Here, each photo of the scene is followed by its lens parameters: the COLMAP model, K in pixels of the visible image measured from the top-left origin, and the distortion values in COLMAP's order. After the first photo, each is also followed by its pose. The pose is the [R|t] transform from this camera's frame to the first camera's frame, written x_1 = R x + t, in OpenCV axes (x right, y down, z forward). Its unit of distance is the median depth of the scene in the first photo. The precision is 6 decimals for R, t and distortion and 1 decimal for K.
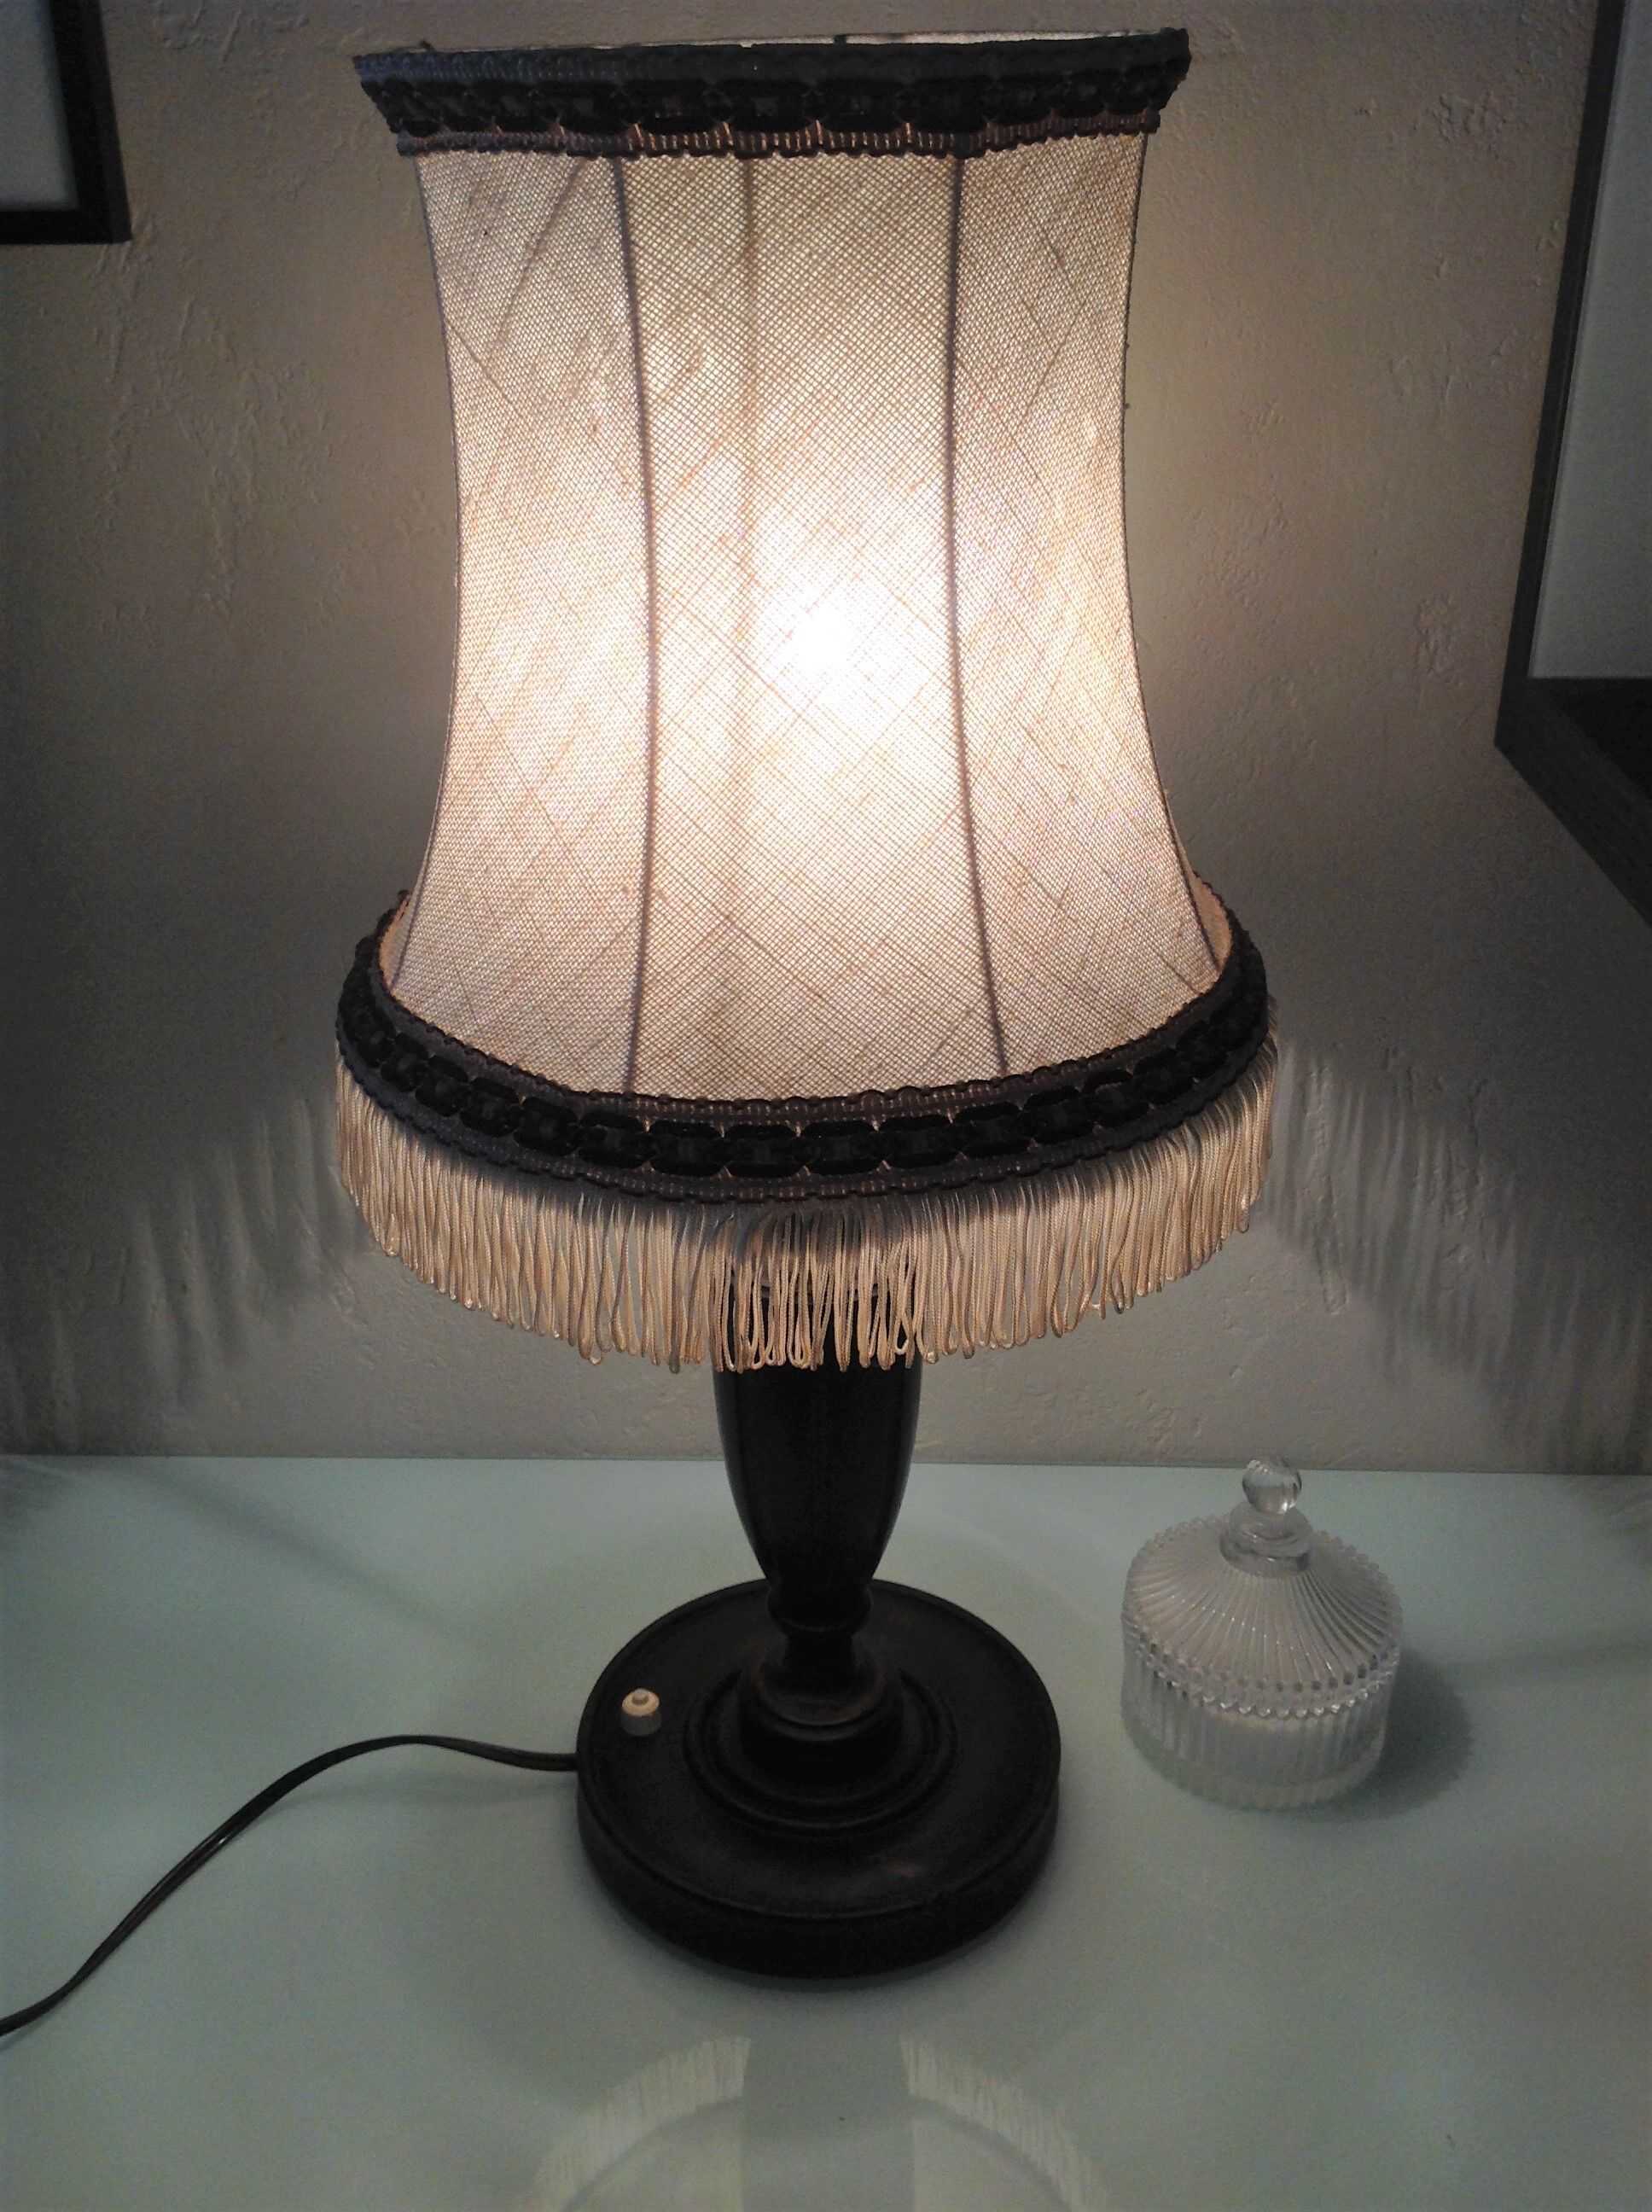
lens RADIAL K [[2258.9, 0, 779.7], [0, 2258.9, 1207.8], [0, 0, 1]] dist [0.135011, -0.314905]
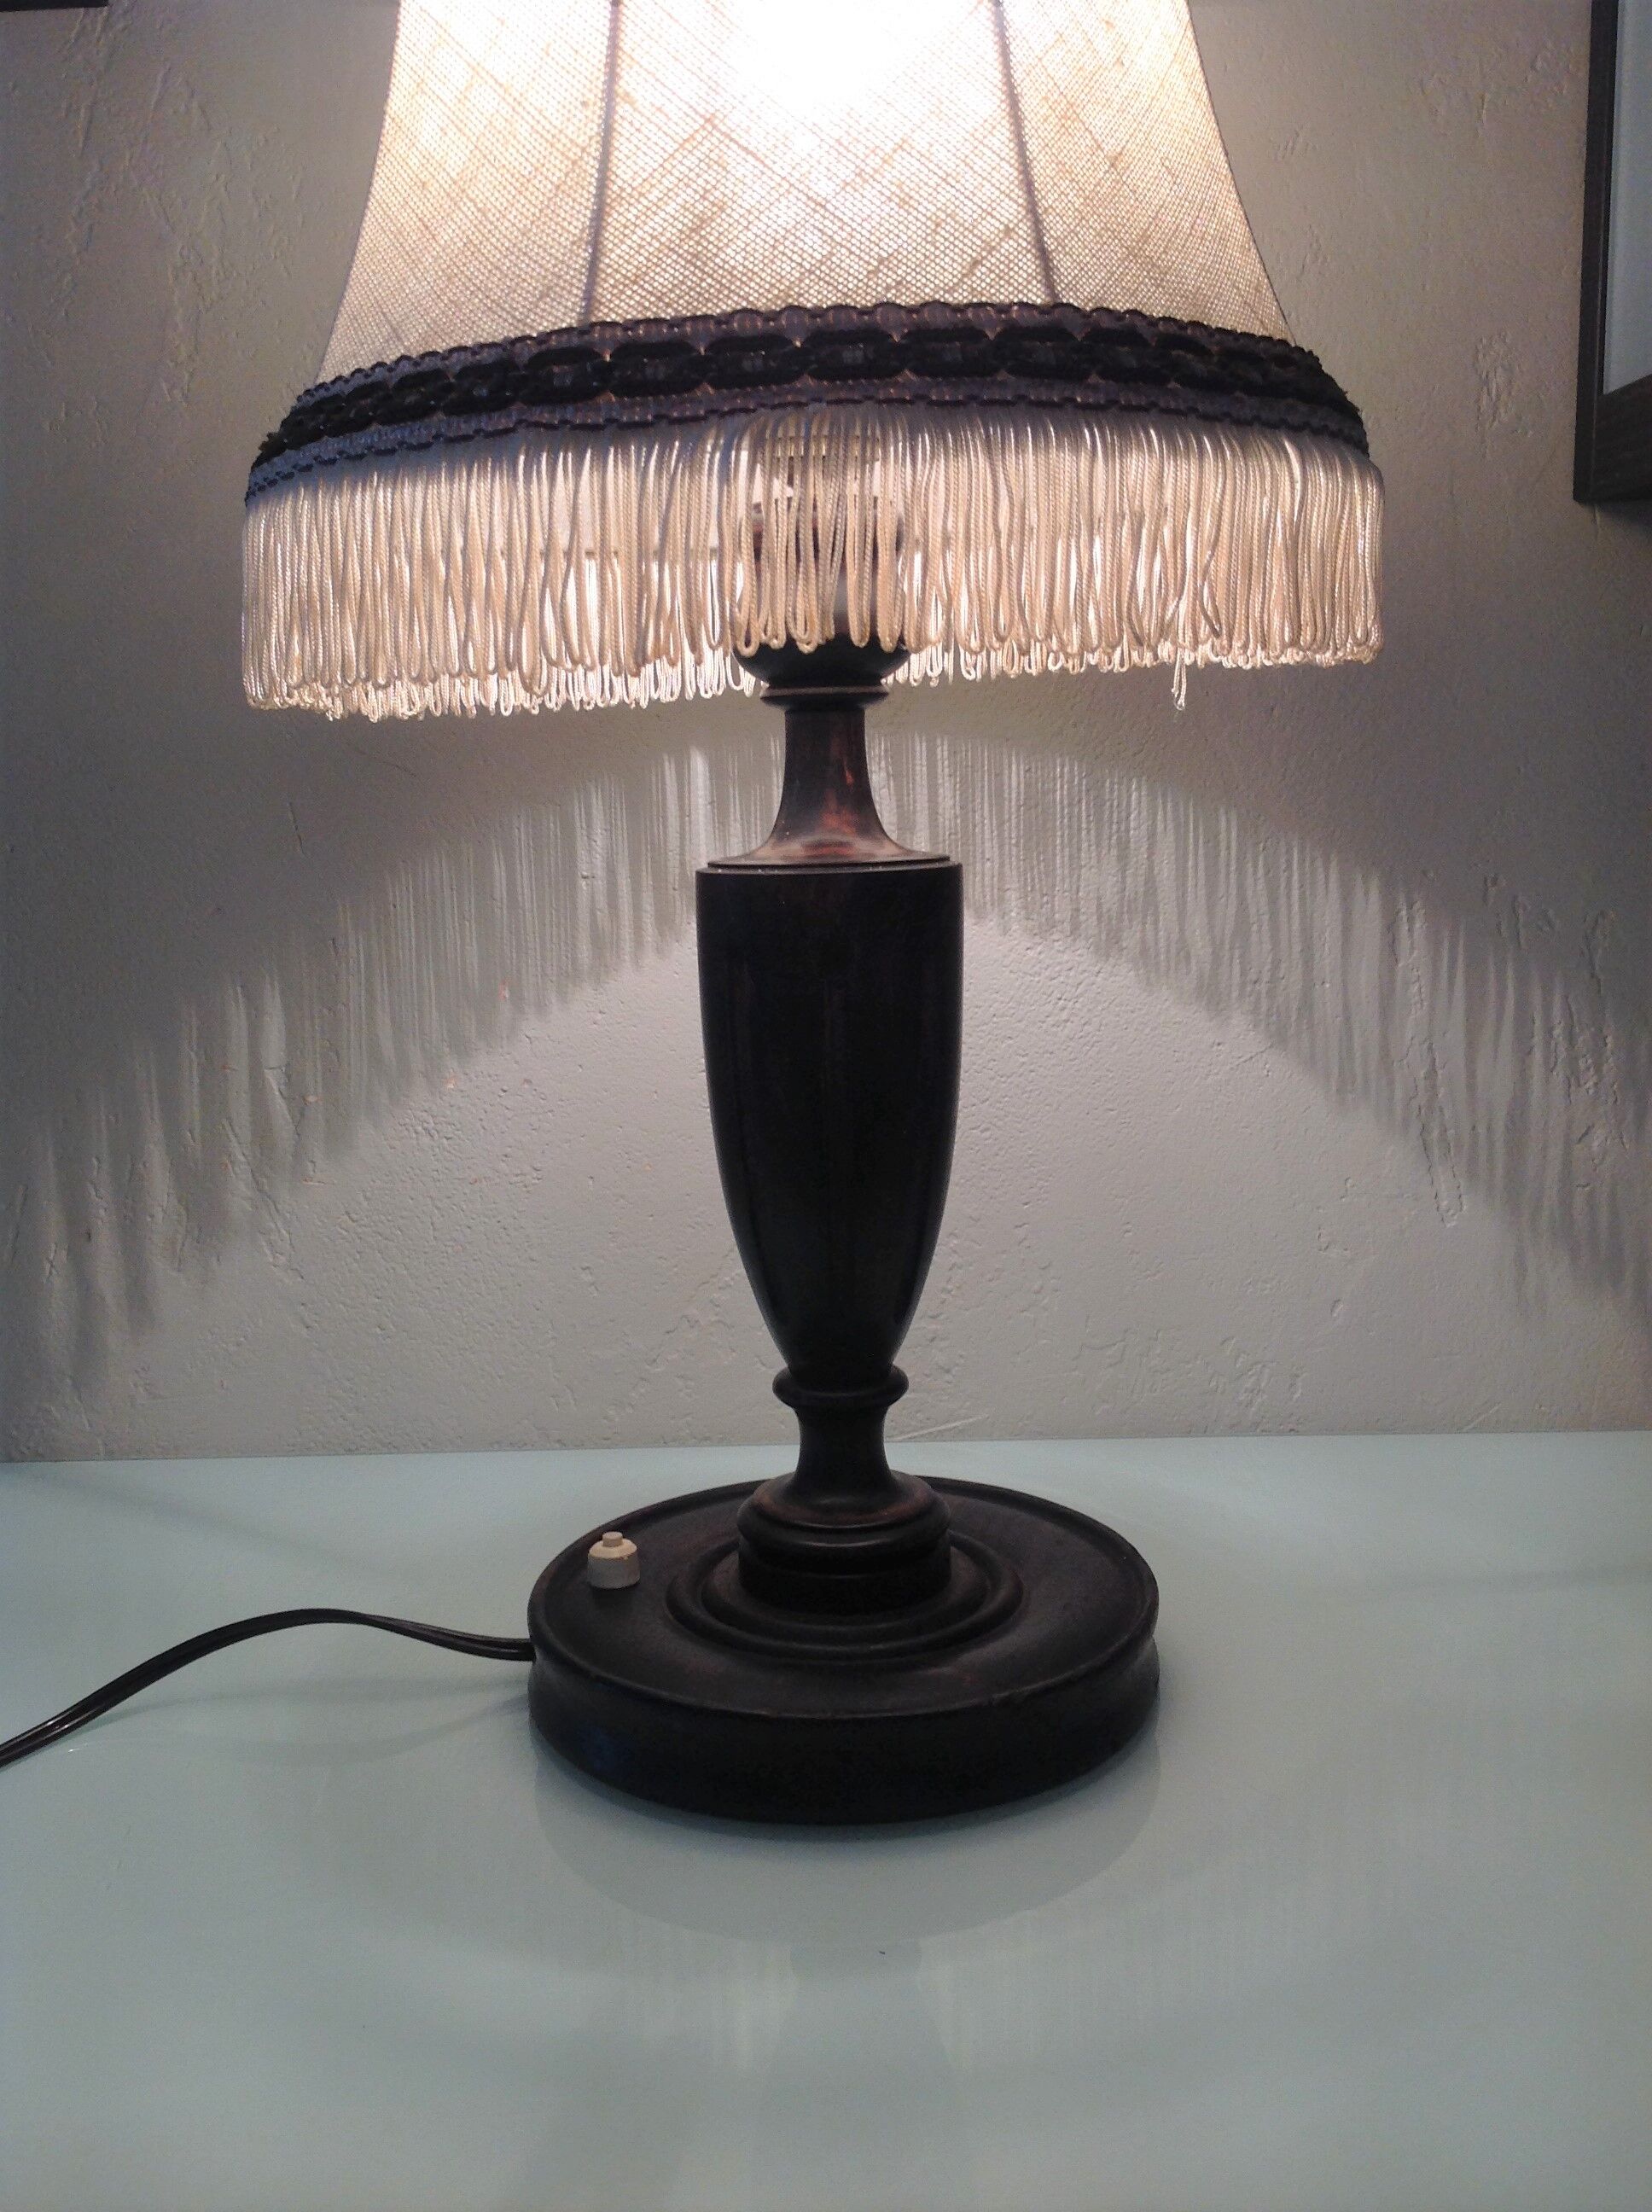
lens RADIAL K [[2266.1, 0, 783.2], [0, 2266.1, 1114.3], [0, 0, 1]] dist [0.121148, -0.308142]
pose [[0.999912, -0.011310, -0.006891, 0.005628], [0.008718, 0.953765, -0.300426, 0.458941], [0.009971, 0.300340, 0.953780, 0.316353]]
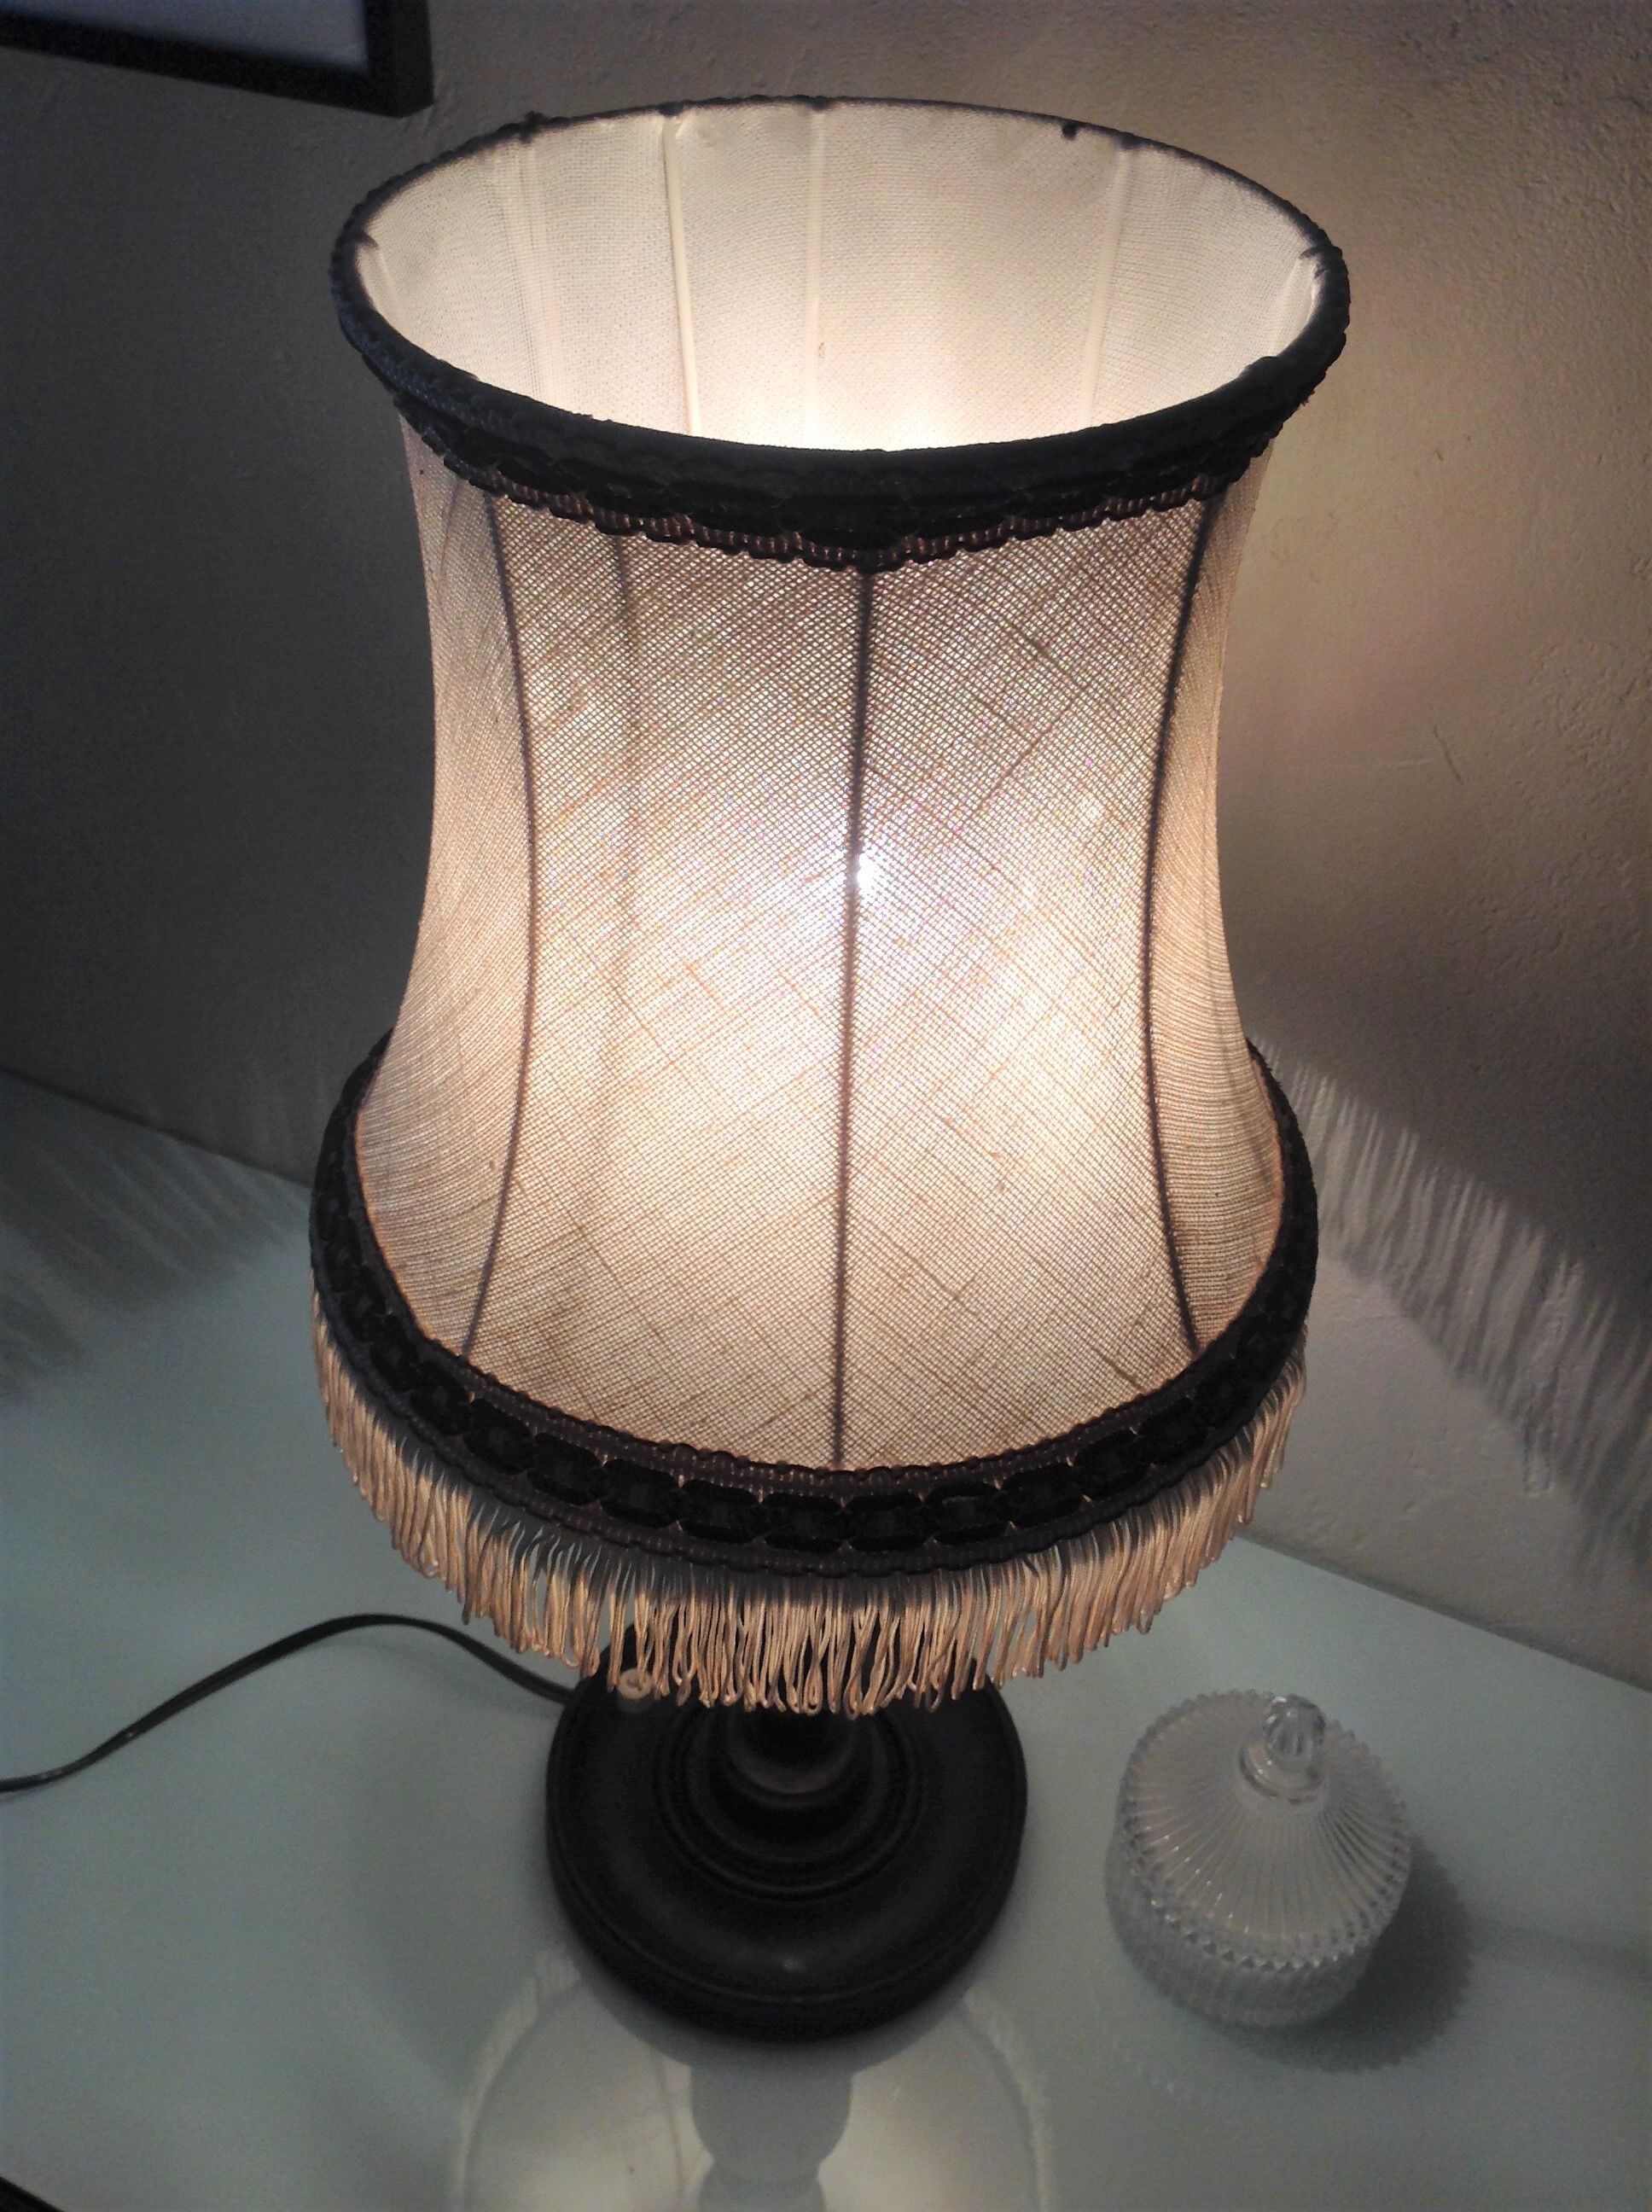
lens RADIAL K [[2204.0, 0, 654.1], [0, 2204.0, 1243.5], [0, 0, 1]] dist [0.059010, -0.018300]
pose [[0.914720, 0.290961, -0.280408, 0.256535], [-0.214593, 0.937765, 0.273031, -0.371181], [0.342398, -0.189574, 0.920231, 0.178475]]
